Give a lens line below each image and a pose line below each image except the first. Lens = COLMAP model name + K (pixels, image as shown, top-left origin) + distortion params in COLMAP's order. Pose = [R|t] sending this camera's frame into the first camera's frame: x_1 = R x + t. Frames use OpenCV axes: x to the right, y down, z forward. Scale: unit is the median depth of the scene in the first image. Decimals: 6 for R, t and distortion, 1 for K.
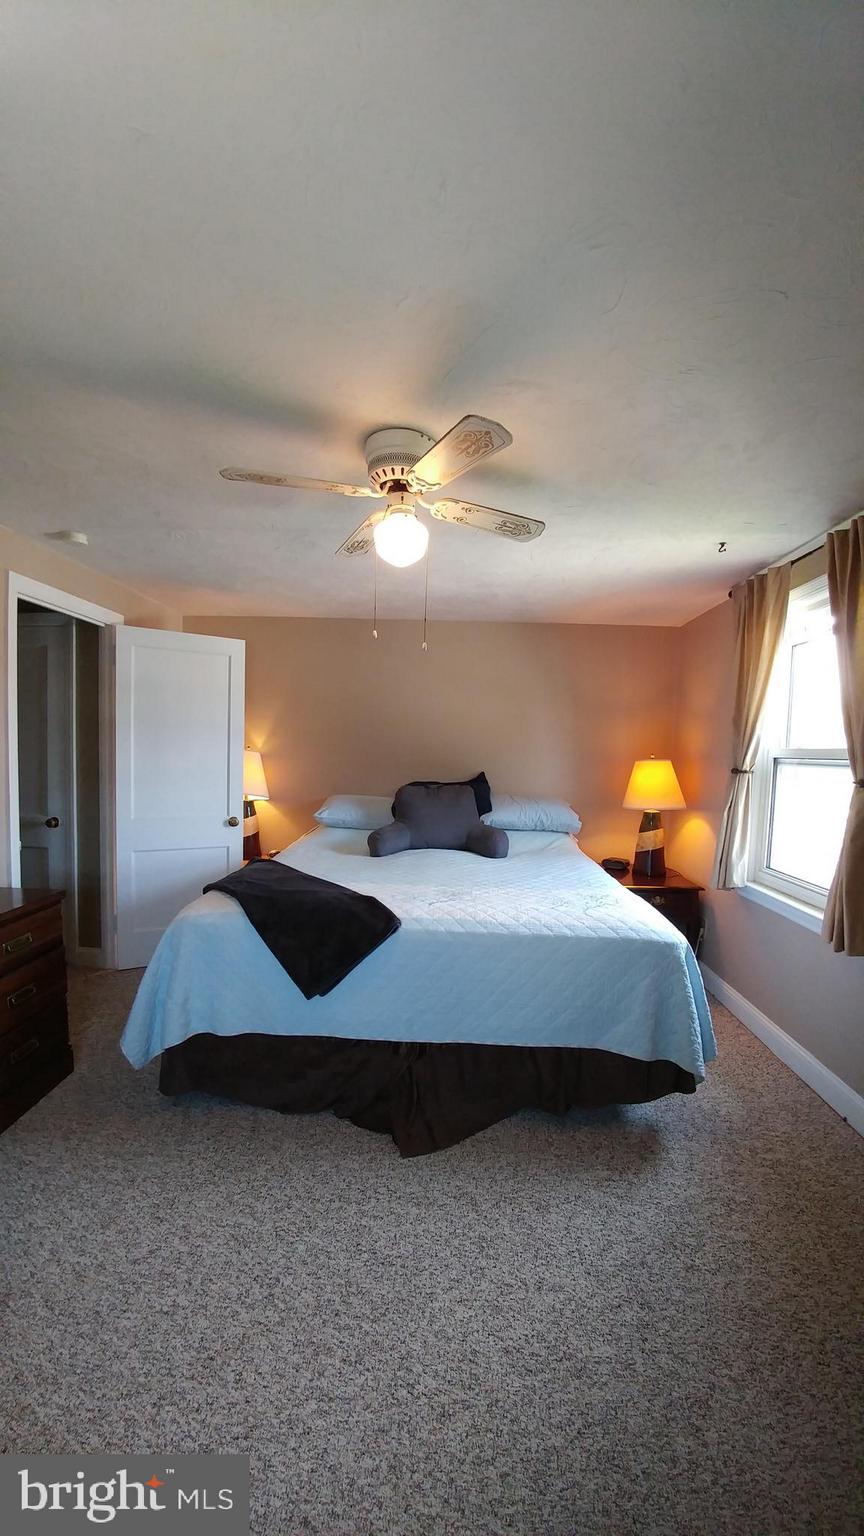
lens RADIAL K [[545.0, 0, 426.8], [0, 545.0, 791.5], [0, 0, 1]] dist [-0.026963, -0.013468]
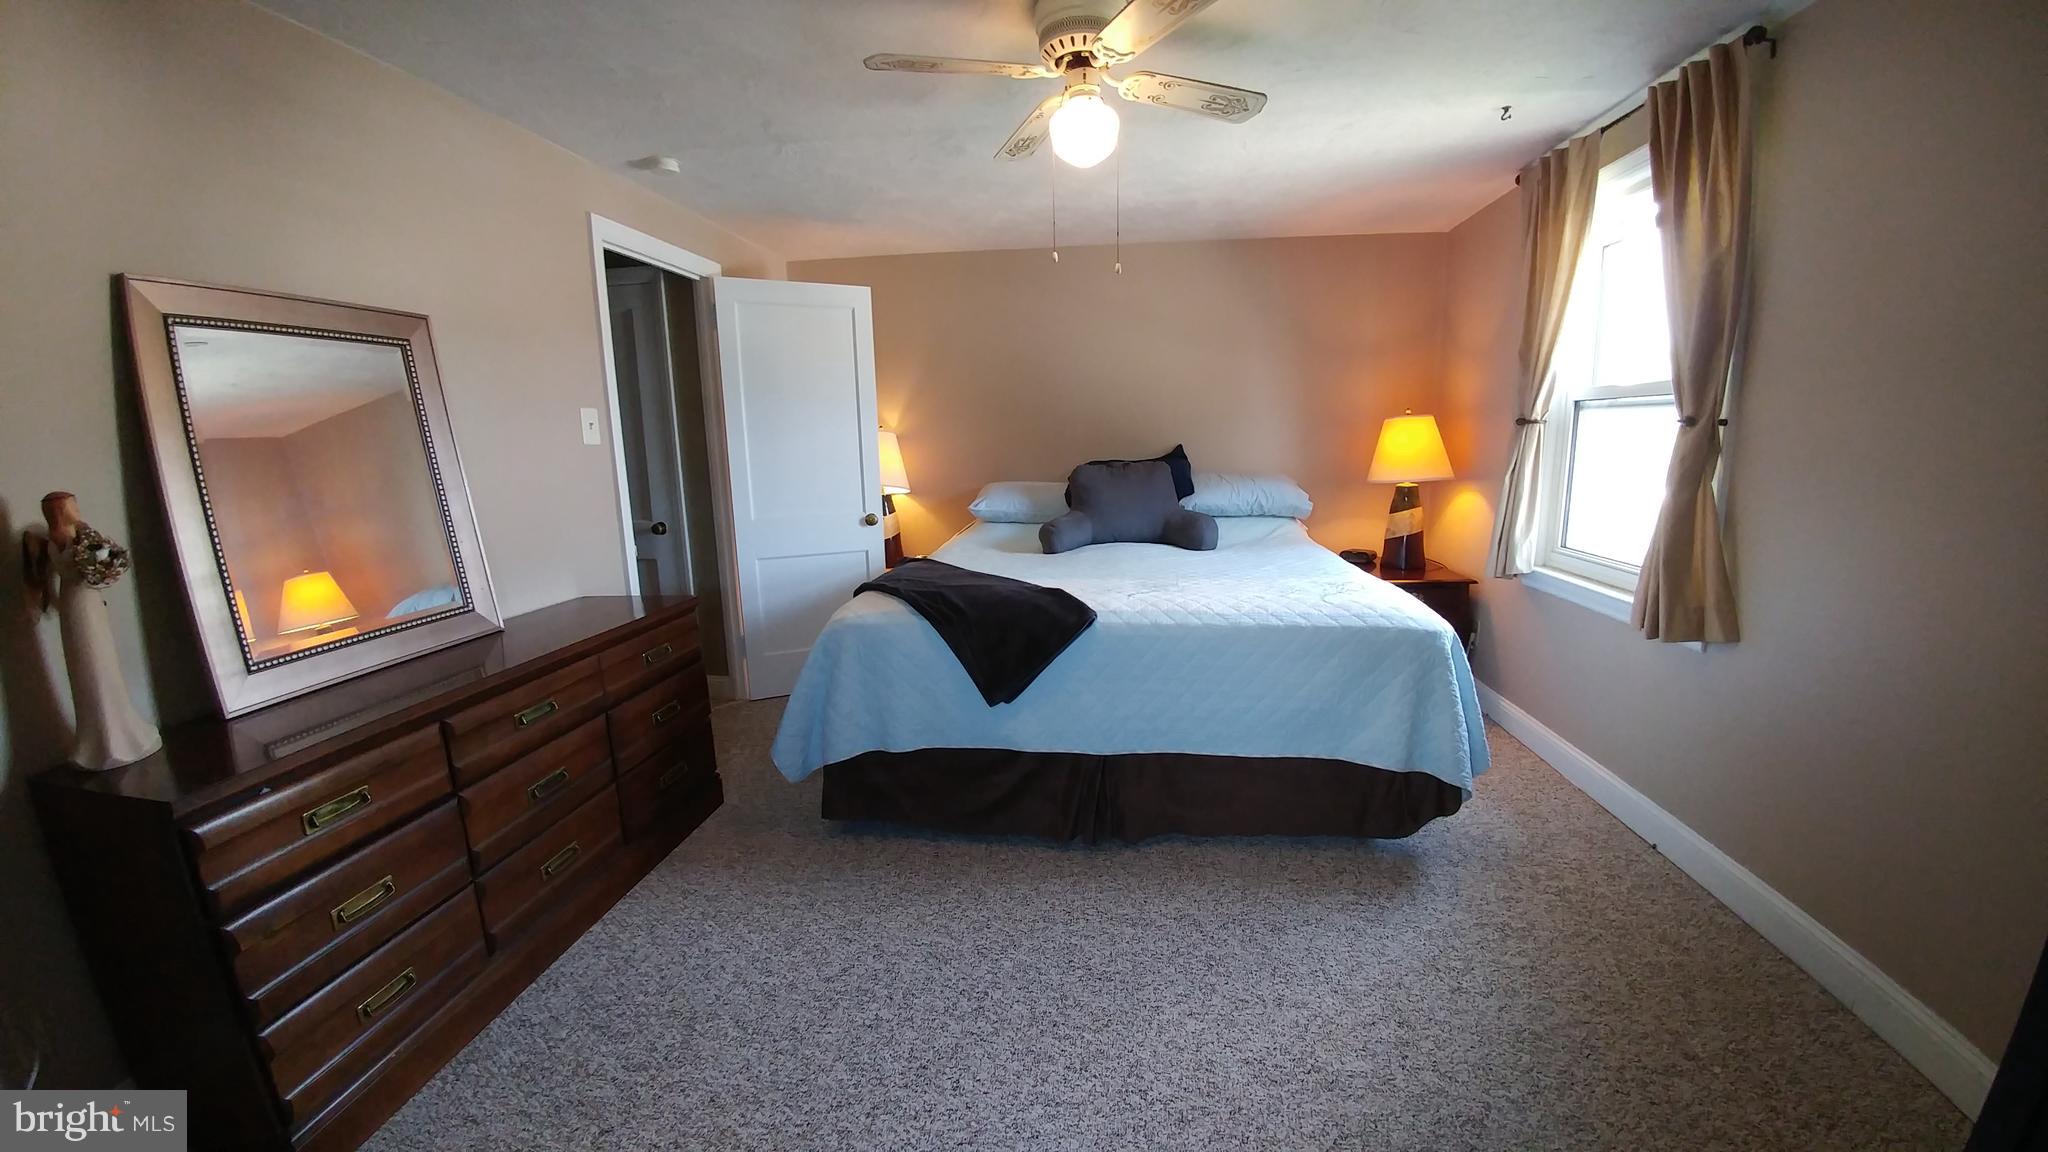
lens RADIAL K [[726.7, 0, 1032.9], [0, 726.7, 575.2], [0, 0, 1]] dist [-0.026963, -0.013468]
pose [[0.995930, -0.035703, -0.082759, -0.054303], [0.044547, 0.993195, 0.107611, 0.058632], [0.078353, -0.110859, 0.990743, -0.108255]]
